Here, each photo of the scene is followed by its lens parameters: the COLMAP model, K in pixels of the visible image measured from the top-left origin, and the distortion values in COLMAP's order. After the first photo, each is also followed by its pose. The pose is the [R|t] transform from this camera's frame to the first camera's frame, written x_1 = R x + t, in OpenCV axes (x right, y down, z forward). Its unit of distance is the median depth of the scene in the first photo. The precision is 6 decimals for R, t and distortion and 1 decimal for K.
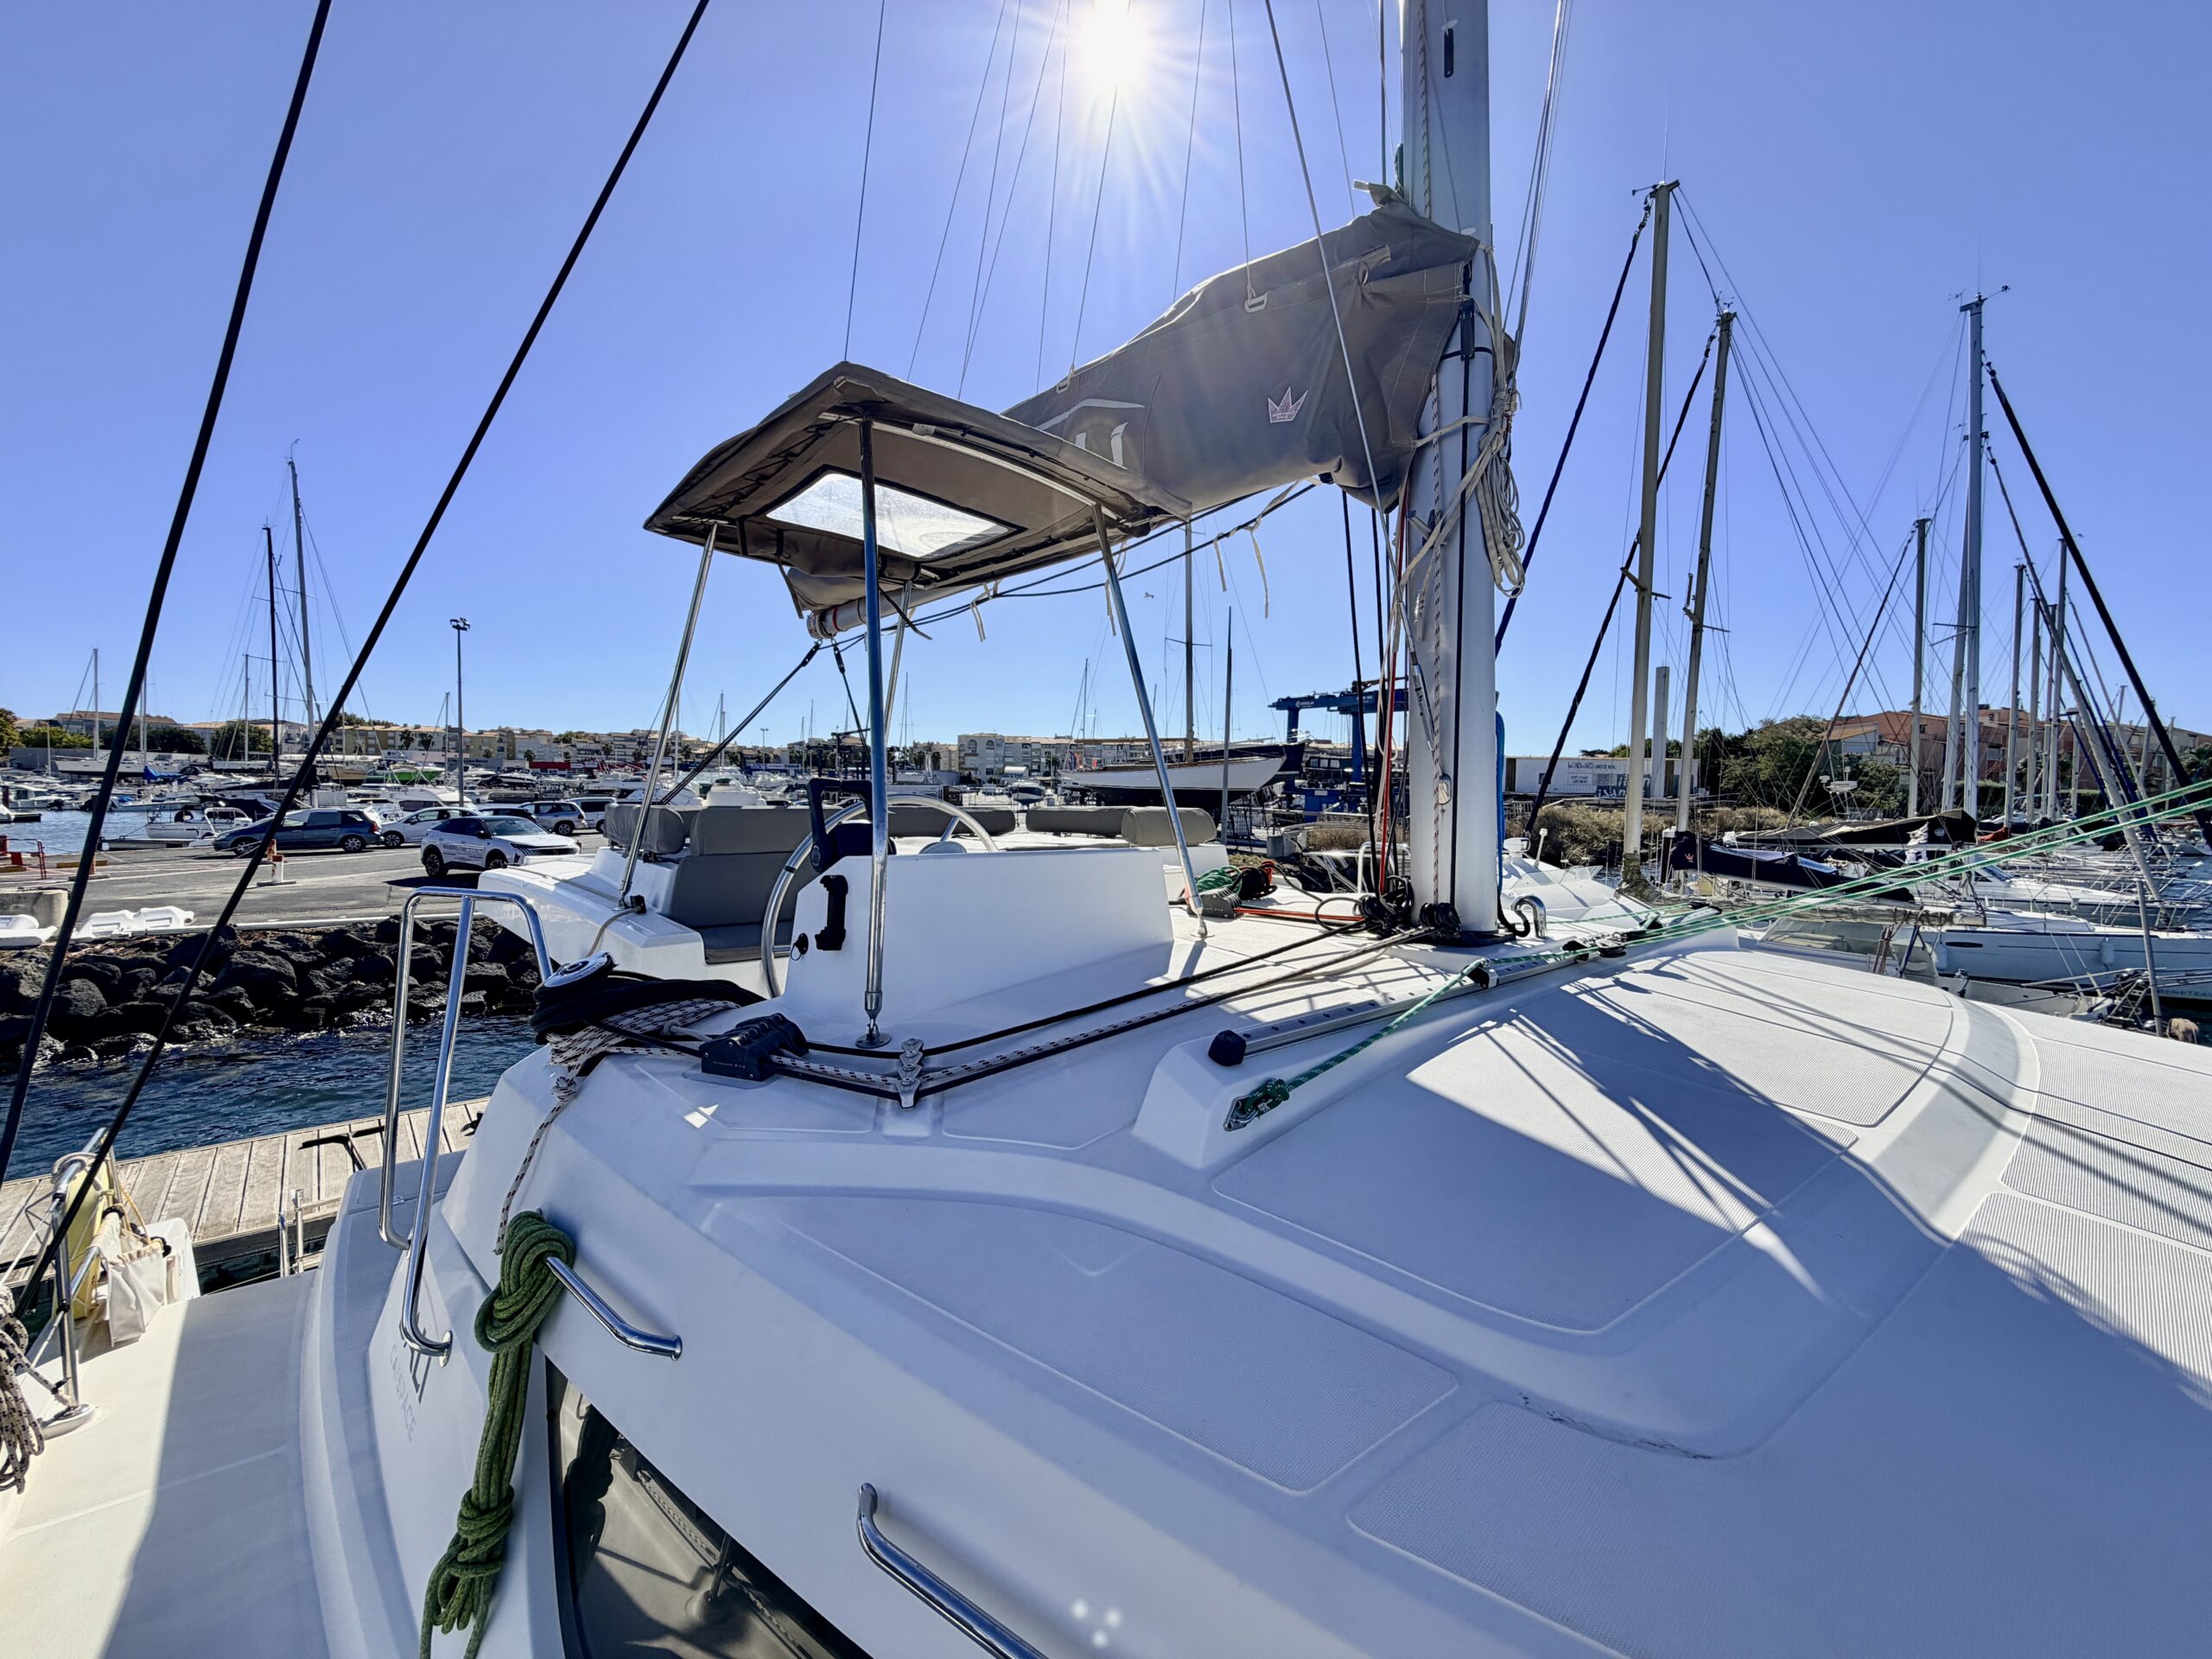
lens RADIAL K [[879.9, 0, 1098.5], [0, 879.9, 823.0], [0, 0, 1]] dist [-0.002329, 0.000430]
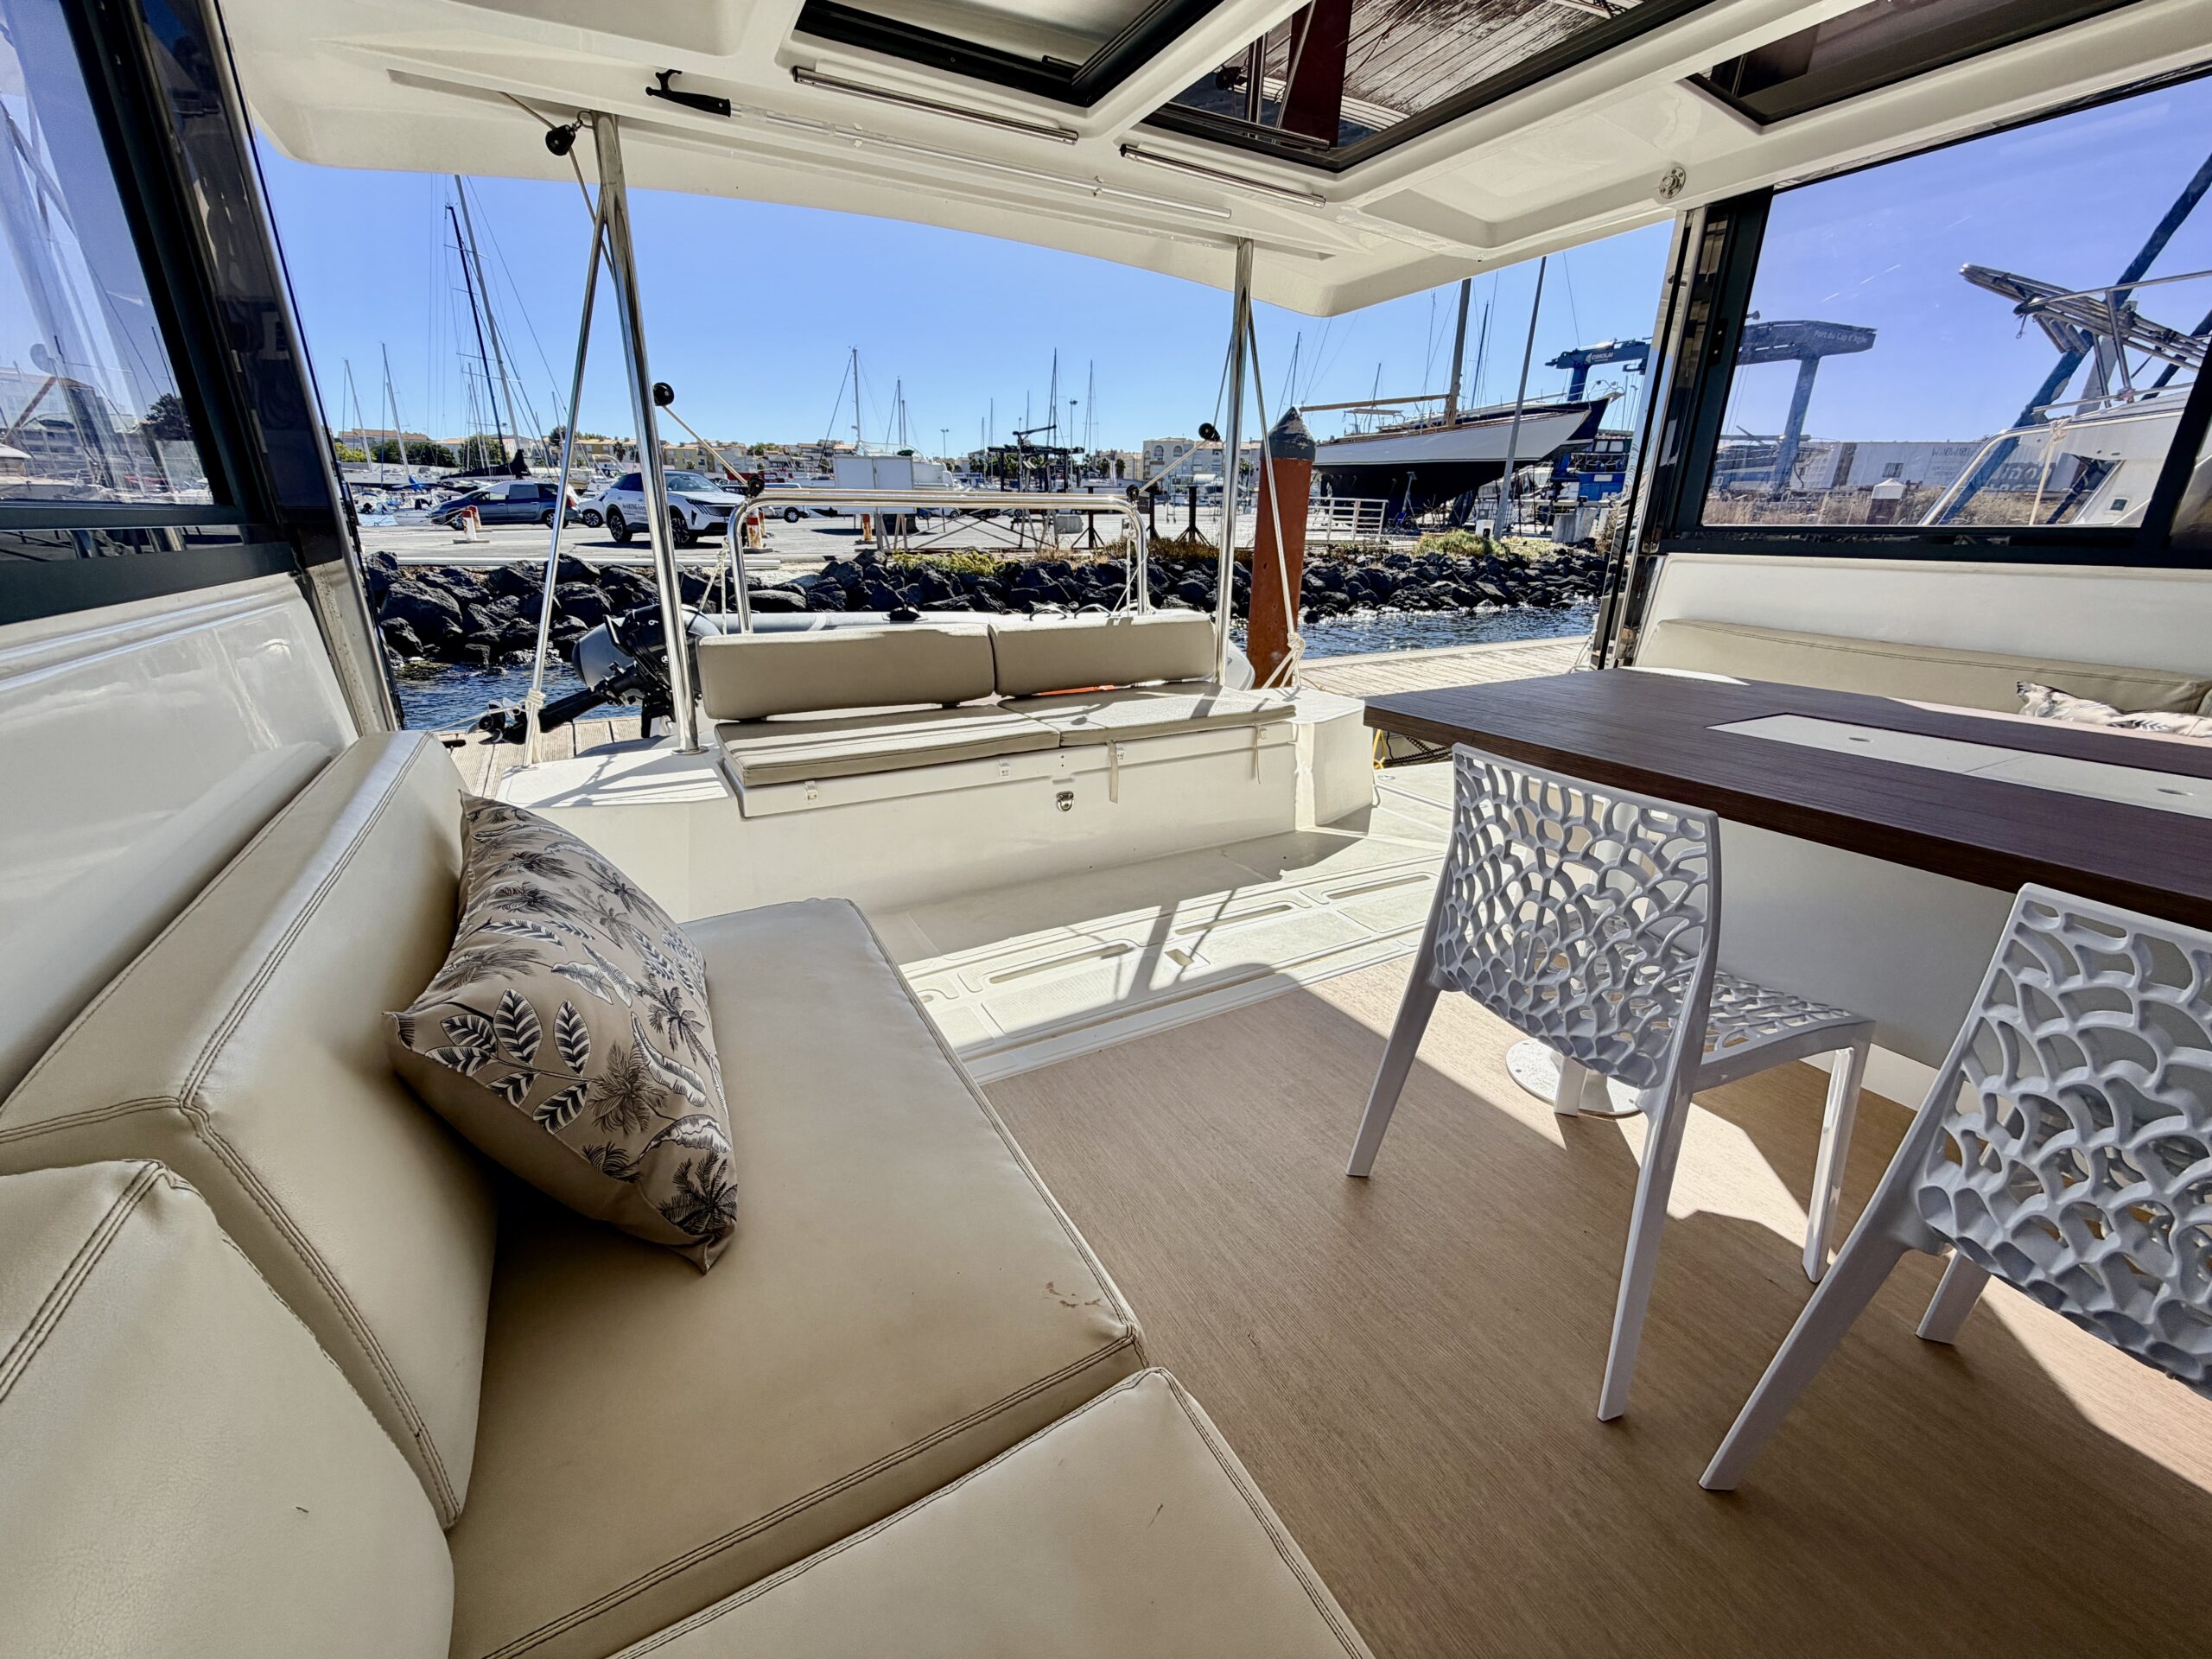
lens RADIAL K [[879.9, 0, 1096.9], [0, 879.9, 827.6], [0, 0, 1]] dist [-0.002329, 0.000430]
pose [[0.979274, 0.067311, -0.191030, -0.046720], [-0.005651, 0.951876, 0.306432, 0.047380], [0.202463, -0.299002, 0.932527, 0.107644]]
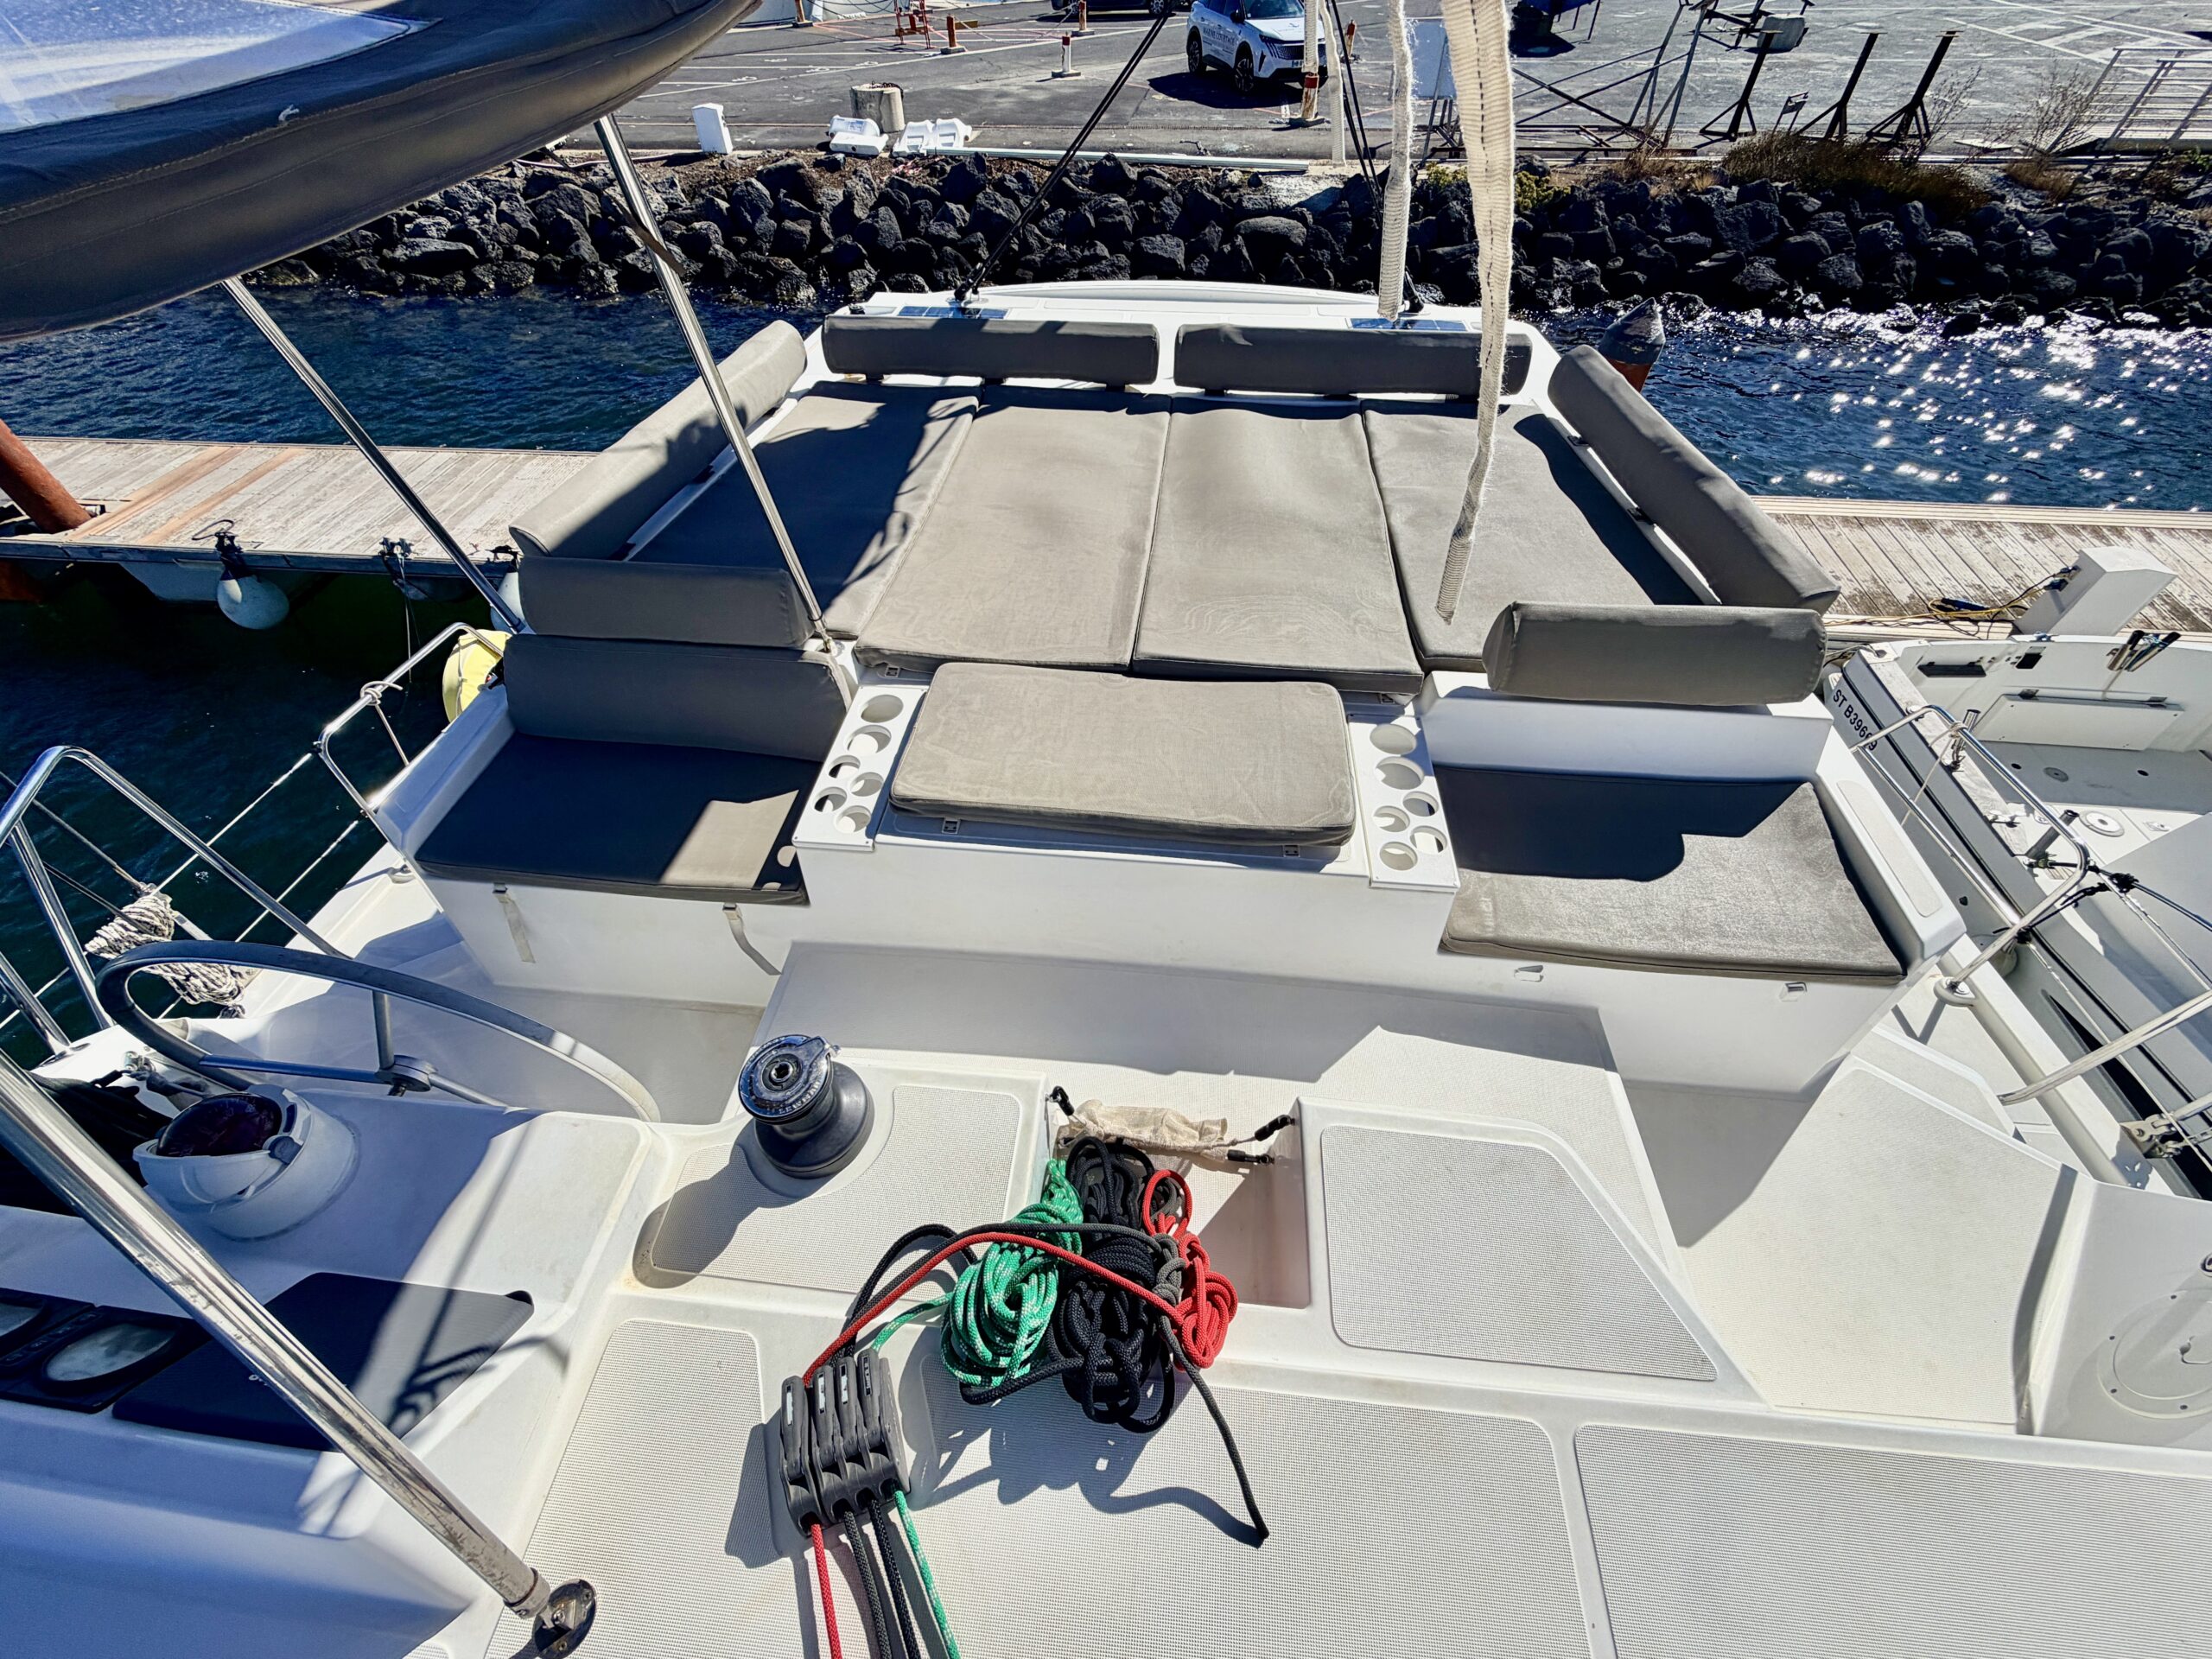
lens RADIAL K [[879.9, 0, 1102.0], [0, 879.9, 834.0], [0, 0, 1]] dist [-0.002329, 0.000430]
pose [[0.687896, 0.525356, -0.500800, 0.024942], [-0.006055, 0.694117, 0.719836, -0.034311], [0.725784, -0.492140, 0.480662, 0.093738]]
